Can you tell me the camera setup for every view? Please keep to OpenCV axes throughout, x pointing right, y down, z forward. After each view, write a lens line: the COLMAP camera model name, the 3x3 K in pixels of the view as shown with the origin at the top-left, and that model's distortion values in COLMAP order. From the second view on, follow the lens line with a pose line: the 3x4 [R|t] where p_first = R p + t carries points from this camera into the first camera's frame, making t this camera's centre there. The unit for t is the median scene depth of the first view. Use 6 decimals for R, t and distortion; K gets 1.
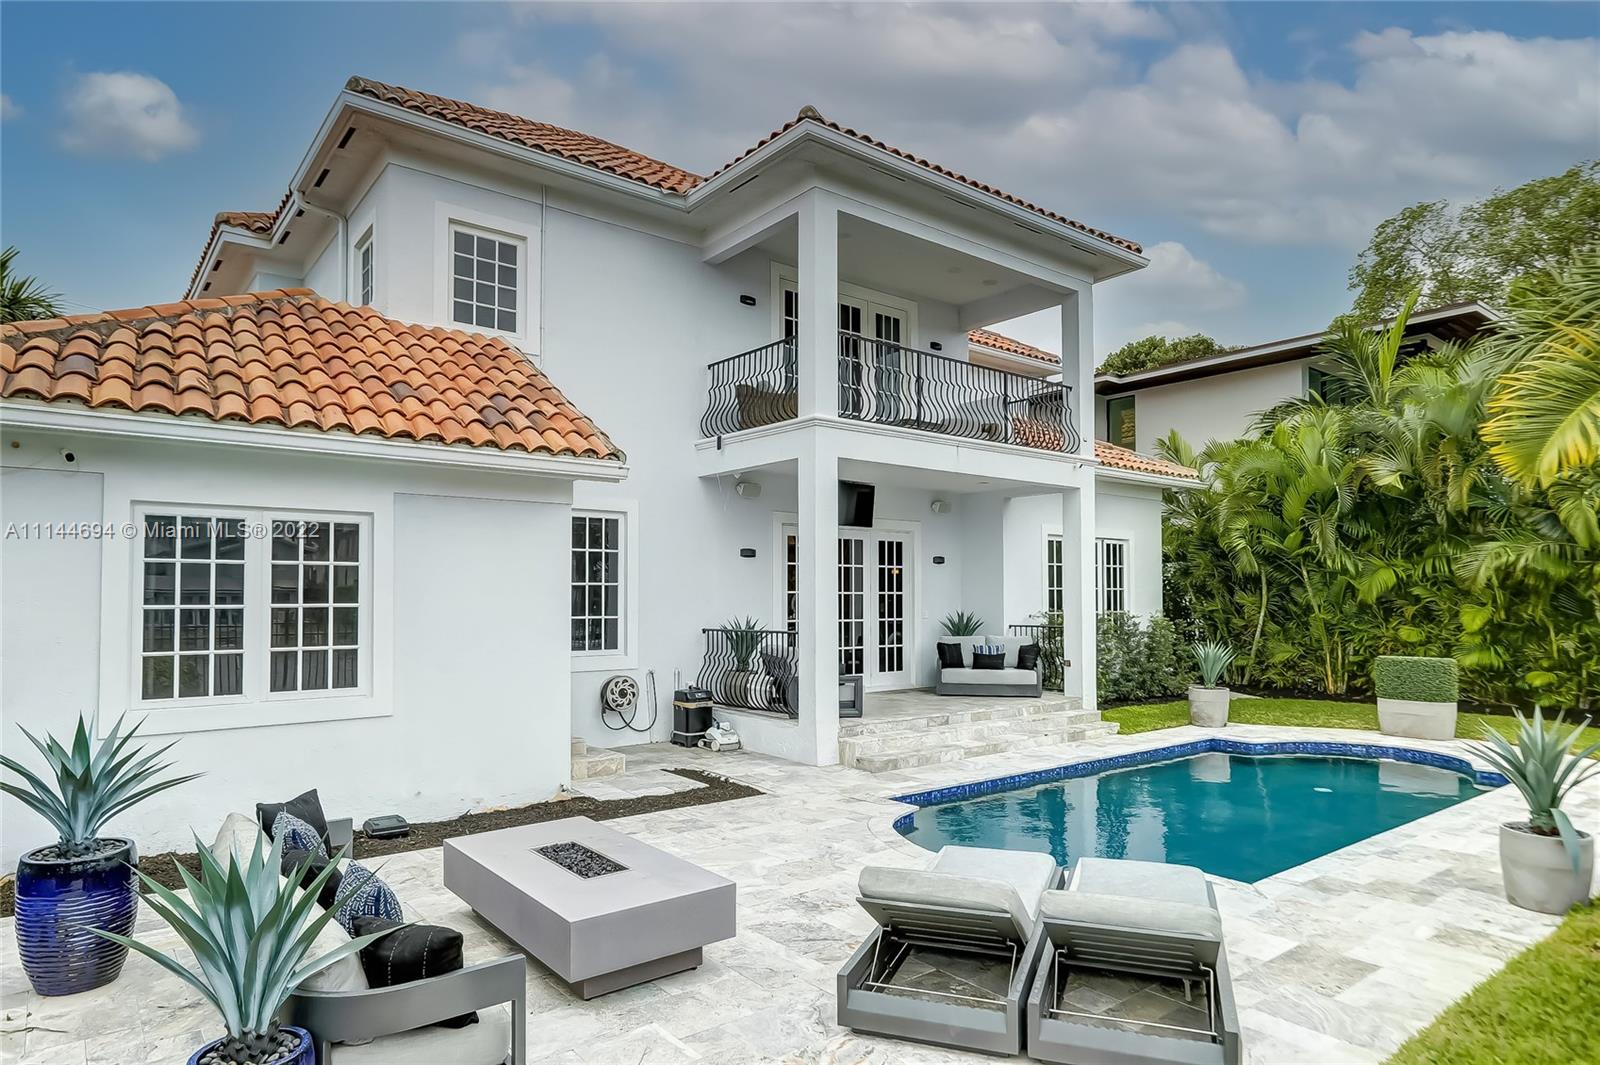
lens RADIAL K [[940.3, 0, 796.9], [0, 940.3, 568.5], [0, 0, 1]] dist [0.000589, 0.003923]
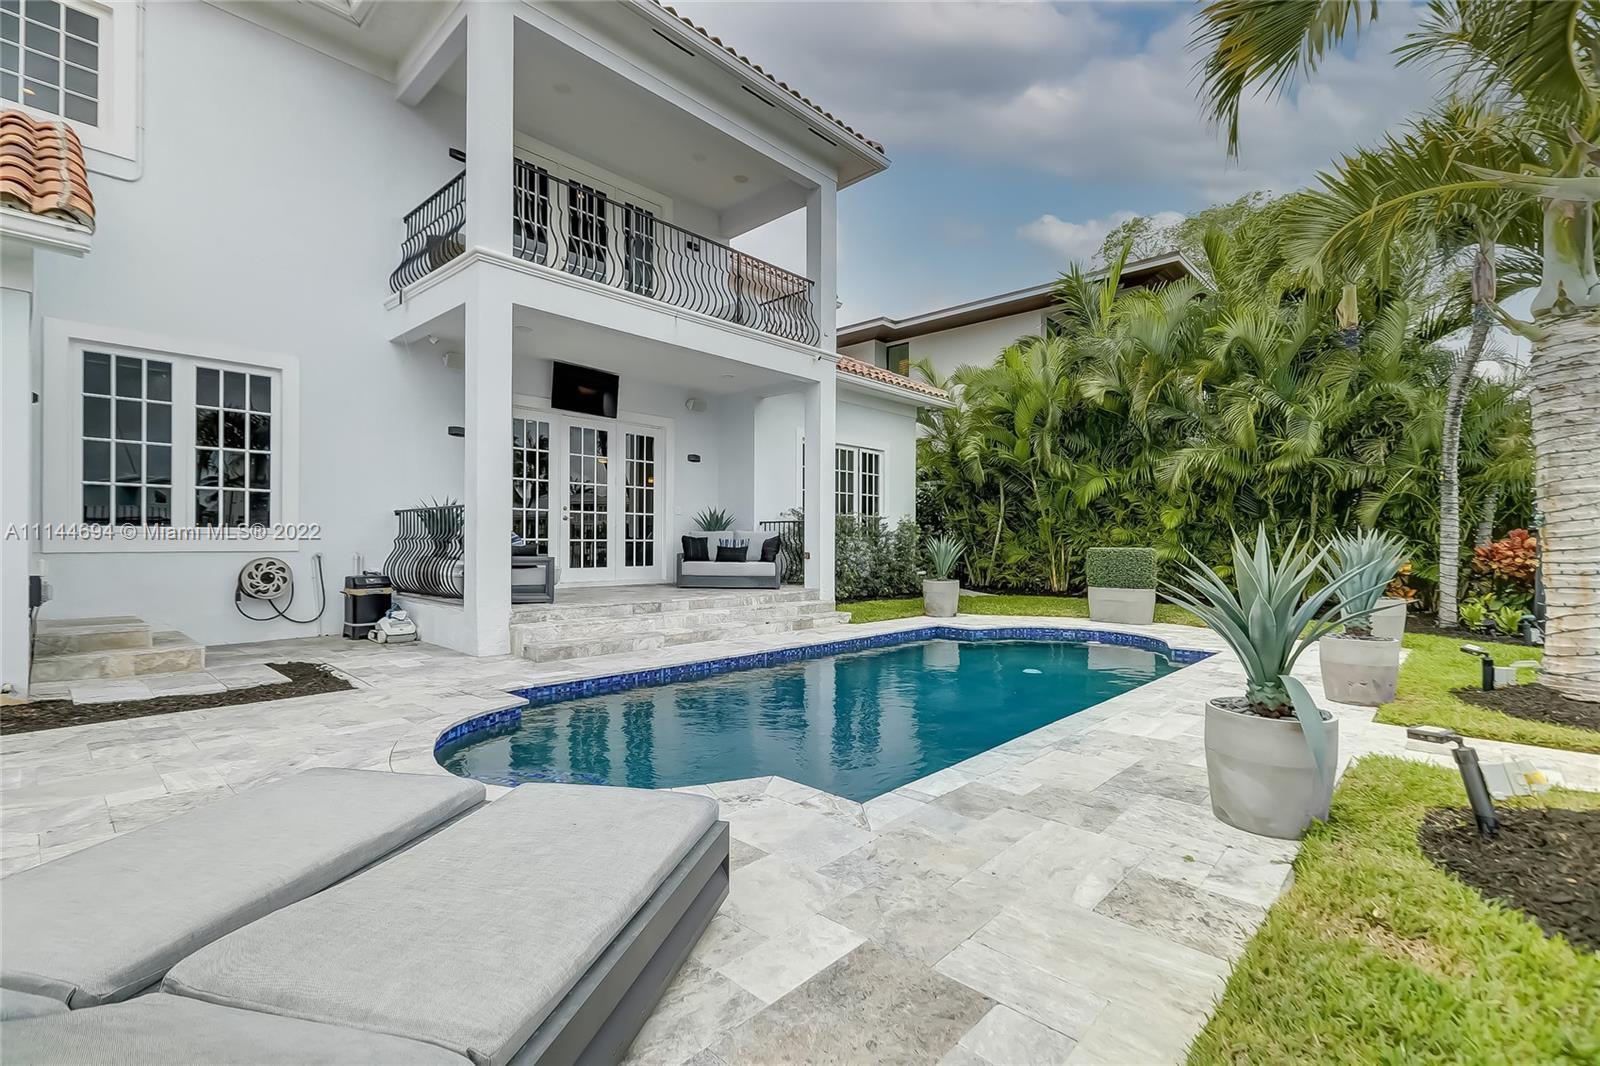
lens RADIAL K [[727.2, 0, 800.0], [0, 727.2, 533.0], [0, 0, 1]] dist [0.001661, 0.000875]
pose [[0.988199, 0.007865, 0.152972, 0.193105], [-0.011099, 0.999732, 0.020299, 0.073245], [-0.152772, -0.021757, 0.988022, 0.272032]]
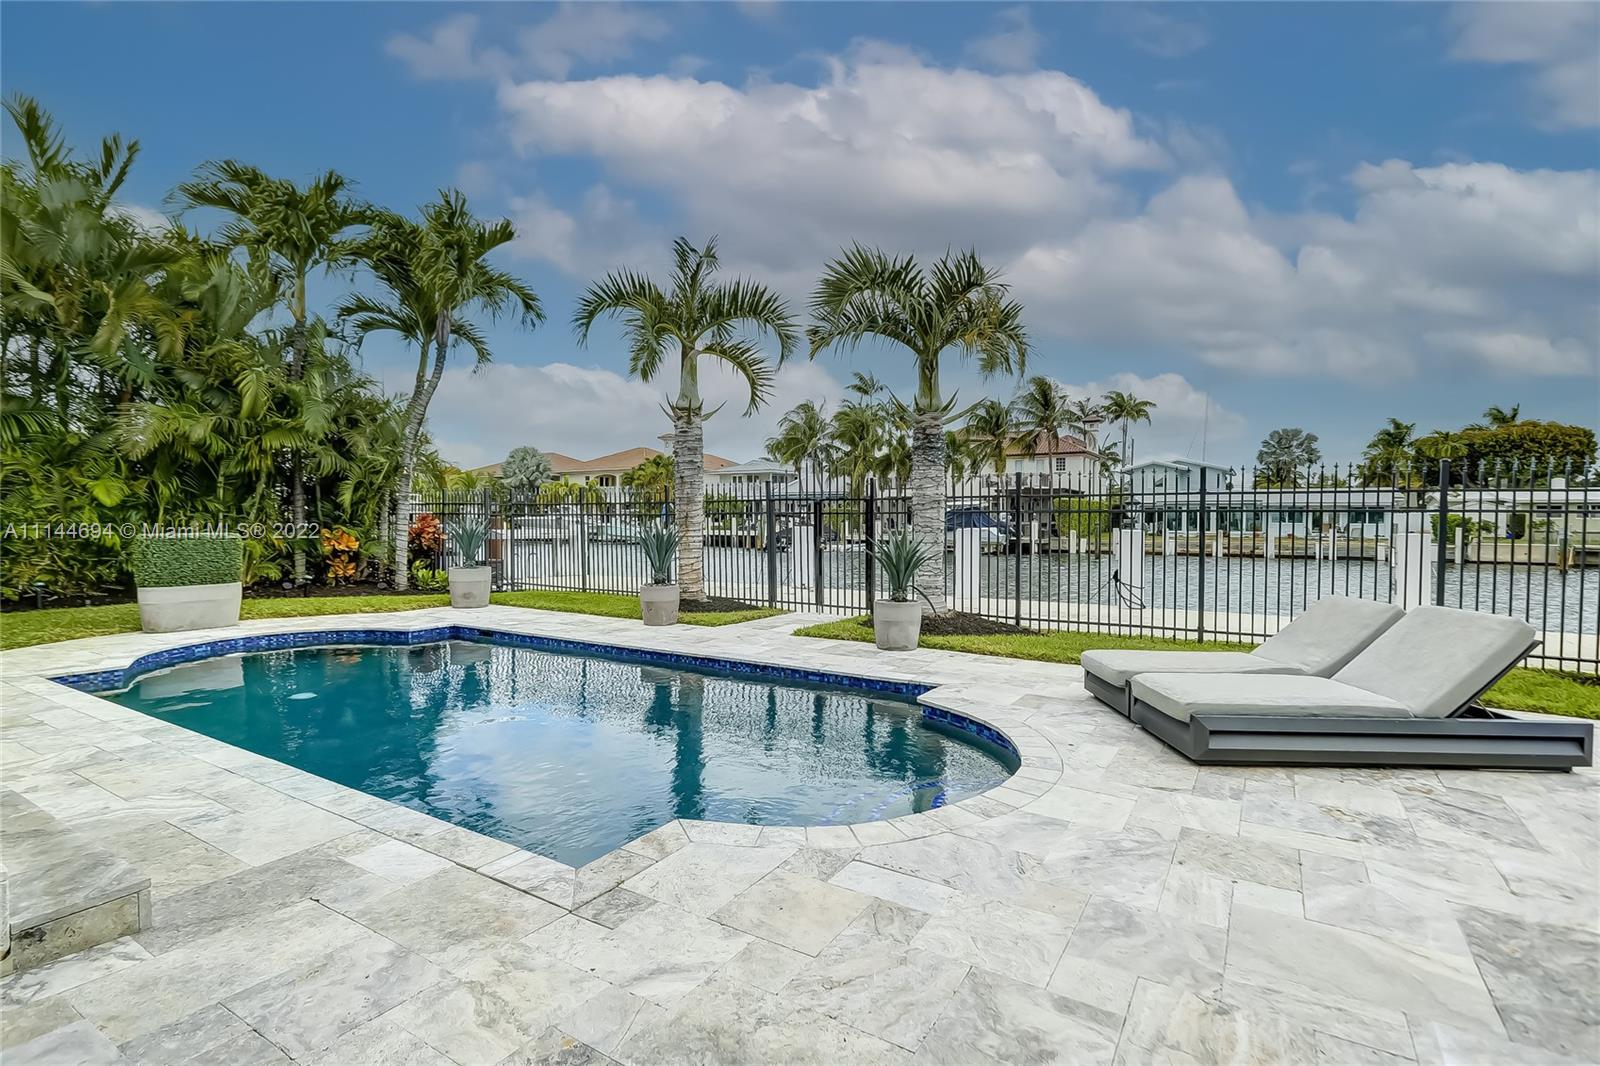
lens RADIAL K [[748.0, 0, 800.0], [0, 748.0, 533.0], [0, 0, 1]] dist [0.002284, 0.000624]
pose [[-0.336821, -0.015959, 0.941433, -0.176469], [-0.034942, 0.999379, 0.004440, 0.079740], [-0.940920, -0.031400, -0.337170, 0.794365]]
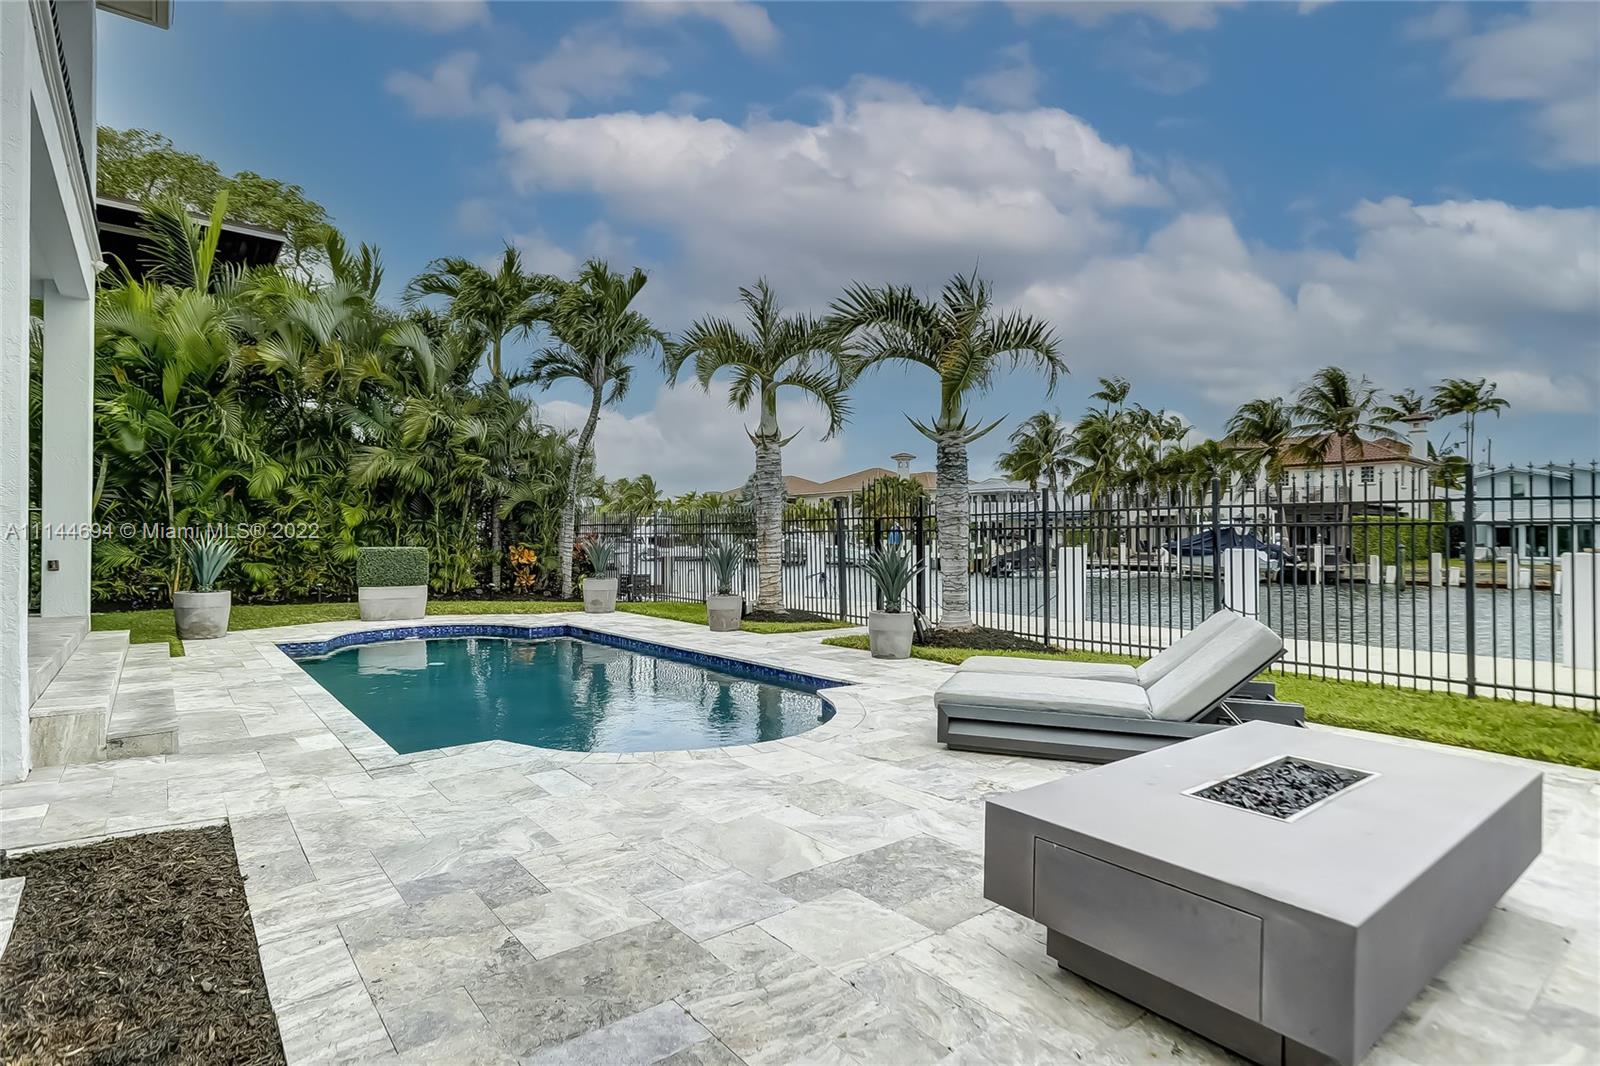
lens RADIAL K [[794.8, 0, 800.0], [0, 794.8, 533.0], [0, 0, 1]] dist [-0.000828, -0.000010]
pose [[-0.013407, 0.012822, 0.999828, -0.322543], [-0.039505, 0.999130, -0.013343, 0.078931], [-0.999129, -0.039677, -0.012889, 0.592057]]
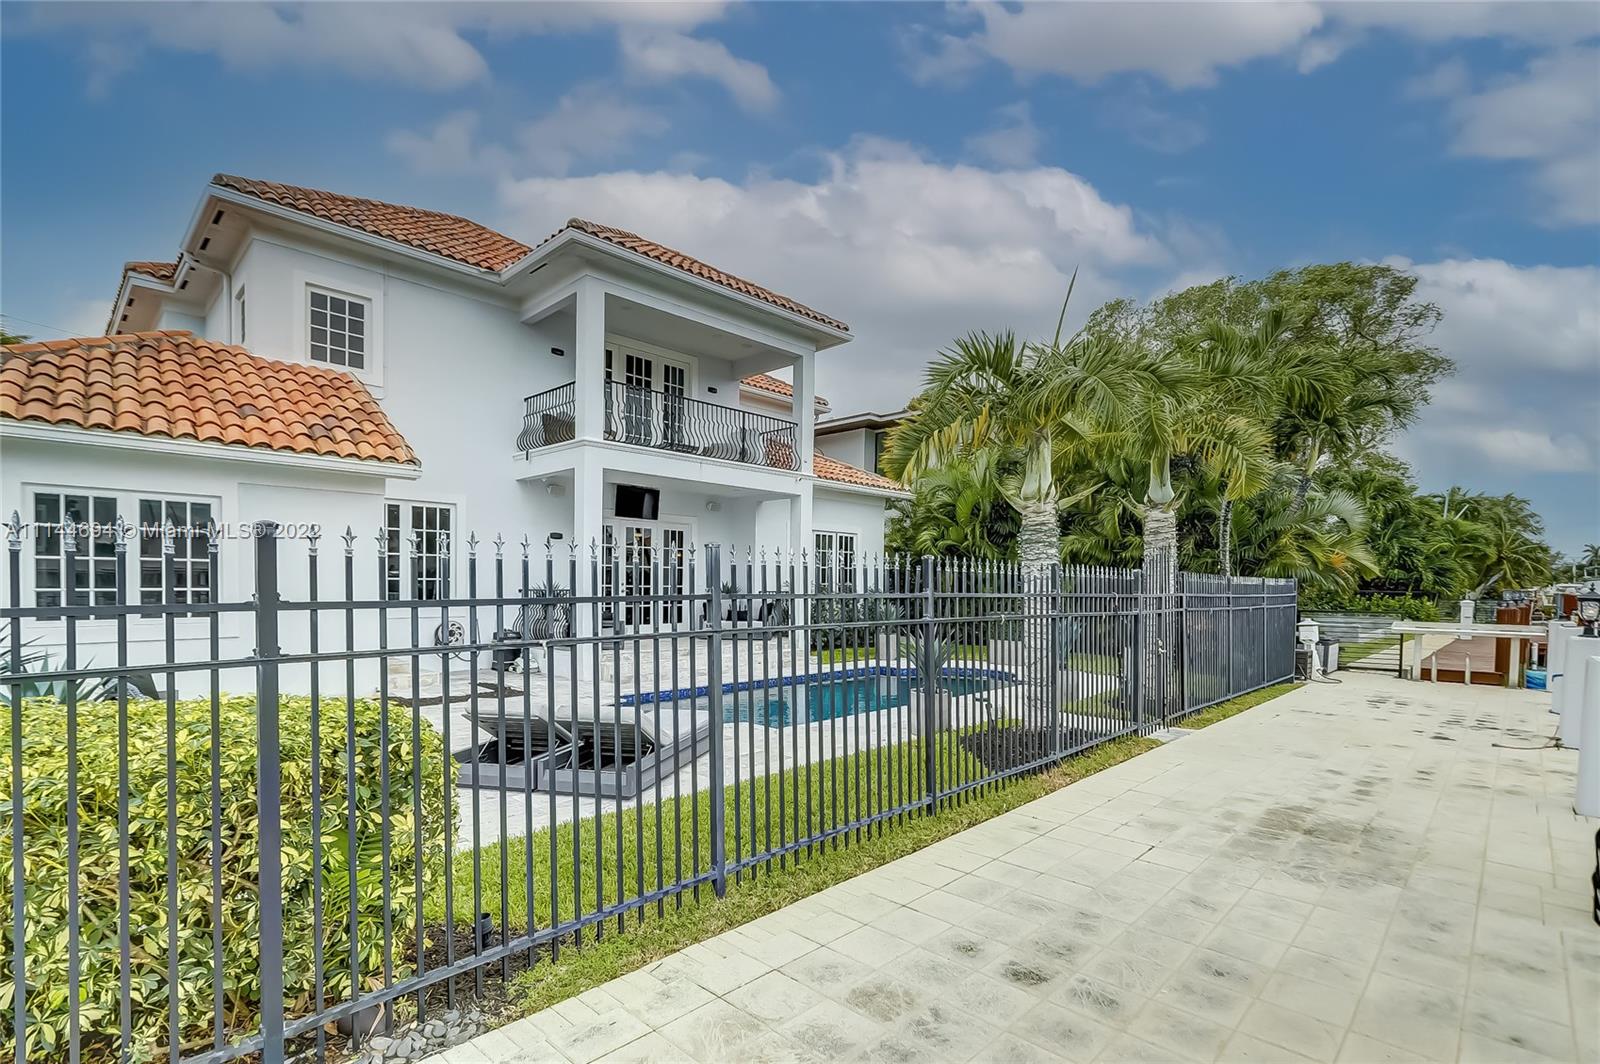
lens RADIAL K [[746.9, 0, 801.8], [0, 746.9, 595.9], [0, 0, 1]] dist [0.000521, 0.000522]
pose [[0.990984, 0.006116, 0.133839, 0.179762], [-0.012390, 0.998861, 0.046089, 0.018804], [-0.133405, -0.047331, 0.989931, -0.165575]]
